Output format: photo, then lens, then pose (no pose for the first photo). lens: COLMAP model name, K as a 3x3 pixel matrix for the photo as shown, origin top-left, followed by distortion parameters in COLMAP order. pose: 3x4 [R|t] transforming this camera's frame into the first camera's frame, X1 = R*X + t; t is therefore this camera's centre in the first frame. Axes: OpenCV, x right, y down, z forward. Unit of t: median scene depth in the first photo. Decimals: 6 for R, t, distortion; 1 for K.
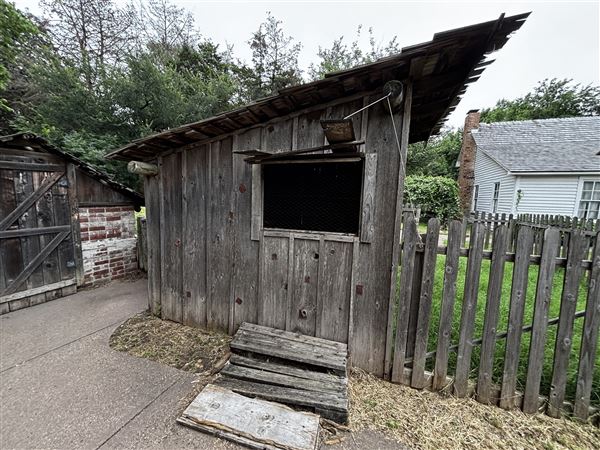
lens RADIAL K [[242.1, 0, 300.0], [0, 242.1, 225.0], [0, 0, 1]] dist [0.004104, -0.000575]
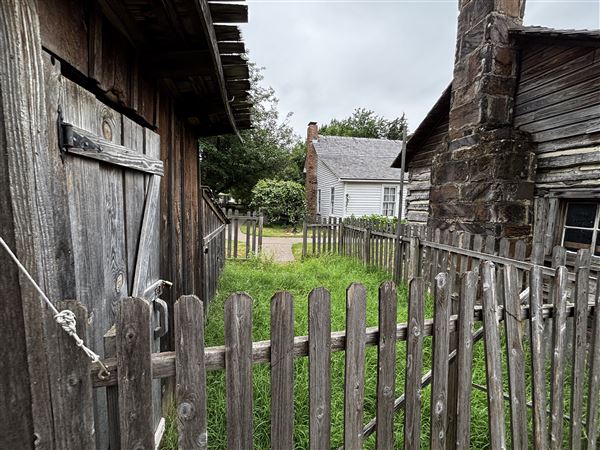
lens RADIAL K [[242.1, 0, 300.0], [0, 242.1, 225.0], [0, 0, 1]] dist [0.004104, -0.000575]
pose [[0.865582, -0.065069, 0.496522, 0.274112], [0.069031, 0.997560, 0.010388, -0.057956], [-0.495986, 0.025283, 0.867962, 0.241203]]
